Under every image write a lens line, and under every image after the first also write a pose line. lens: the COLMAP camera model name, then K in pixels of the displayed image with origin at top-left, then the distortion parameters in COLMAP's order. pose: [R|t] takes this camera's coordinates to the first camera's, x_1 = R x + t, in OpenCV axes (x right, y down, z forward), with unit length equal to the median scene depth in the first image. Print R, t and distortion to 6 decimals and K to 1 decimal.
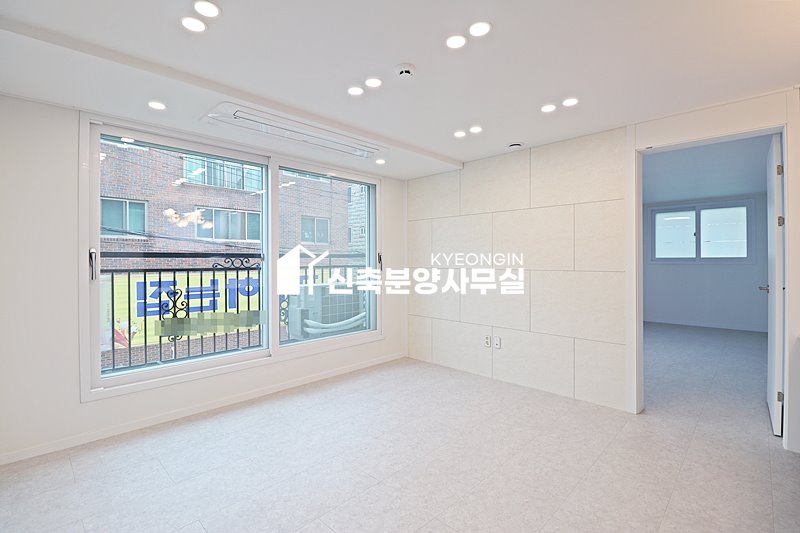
lens RADIAL K [[369.2, 0, 401.0], [0, 369.2, 261.1], [0, 0, 1]] dist [-0.004182, -0.010630]
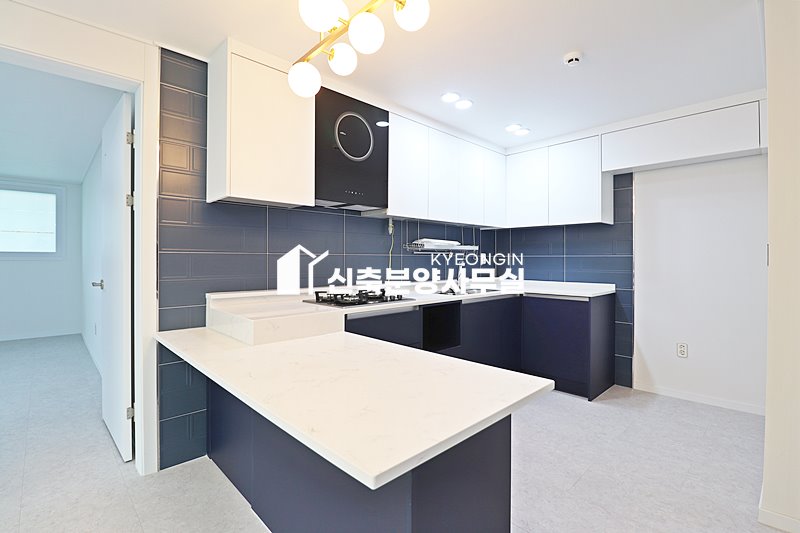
lens RADIAL K [[369.2, 0, 402.1], [0, 369.2, 260.8], [0, 0, 1]] dist [-0.004182, -0.010630]
pose [[0.029276, -0.001927, 0.999570, 0.147206], [-0.000933, 0.999998, 0.001955, 0.015592], [-0.999571, -0.000990, 0.029274, 0.224306]]
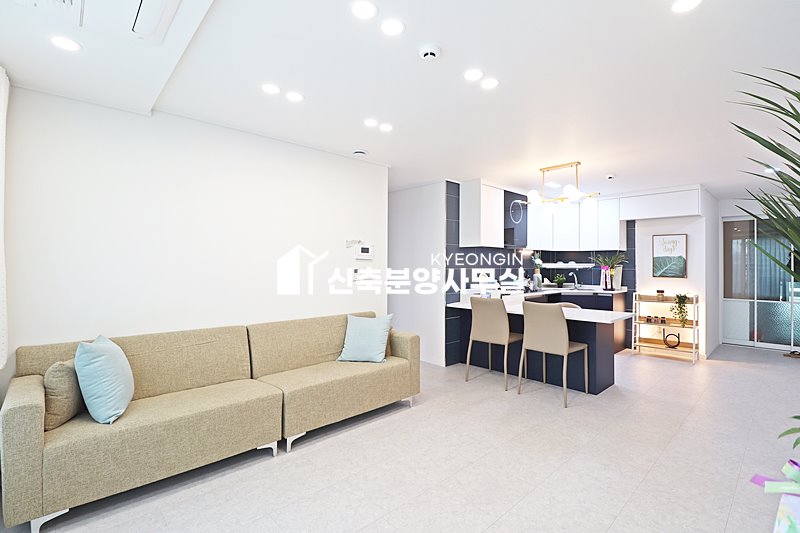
lens RADIAL K [[369.2, 0, 398.5], [0, 369.2, 263.6], [0, 0, 1]] dist [-0.004182, -0.010630]
pose [[0.060149, 0.004189, 0.998181, -0.543308], [-0.000300, 0.999991, -0.004179, -0.008911], [-0.998189, -0.000048, 0.060149, 0.662984]]
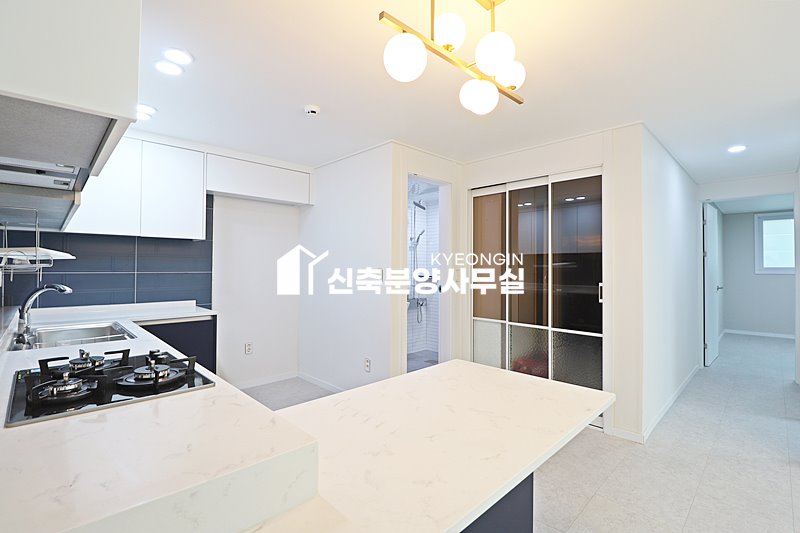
lens RADIAL K [[369.2, 0, 398.6], [0, 369.2, 261.5], [0, 0, 1]] dist [-0.004182, -0.010630]
pose [[-0.999590, 0.000583, 0.028612, 0.528007], [0.000206, 0.999913, -0.013169, -0.009231], [-0.028617, -0.013158, -0.999504, 0.620081]]
